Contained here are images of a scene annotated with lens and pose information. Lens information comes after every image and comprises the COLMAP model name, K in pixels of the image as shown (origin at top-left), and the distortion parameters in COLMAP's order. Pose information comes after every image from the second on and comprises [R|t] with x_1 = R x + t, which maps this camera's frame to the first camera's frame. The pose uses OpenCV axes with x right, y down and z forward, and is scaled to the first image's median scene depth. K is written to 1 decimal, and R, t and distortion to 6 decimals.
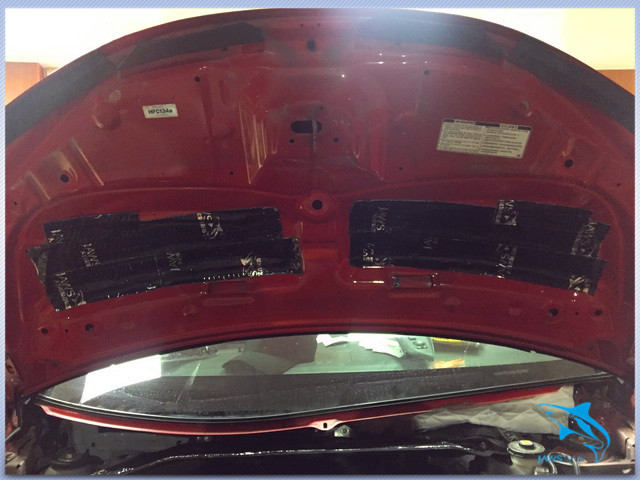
lens RADIAL K [[538.1, 0, 330.5], [0, 538.1, 240.1], [0, 0, 1]] dist [-0.007830, 0.000592]
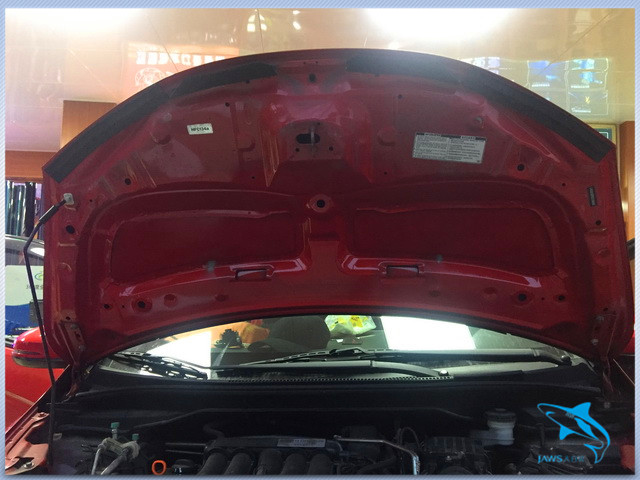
lens RADIAL K [[542.9, 0, 320.0], [0, 542.9, 240.0], [0, 0, 1]] dist [0.007538, 0.001260]
pose [[0.994608, 0.010390, -0.103184, 0.116693], [-0.016998, 0.997845, -0.063368, 0.111000], [0.102303, 0.064780, 0.992642, -0.275971]]
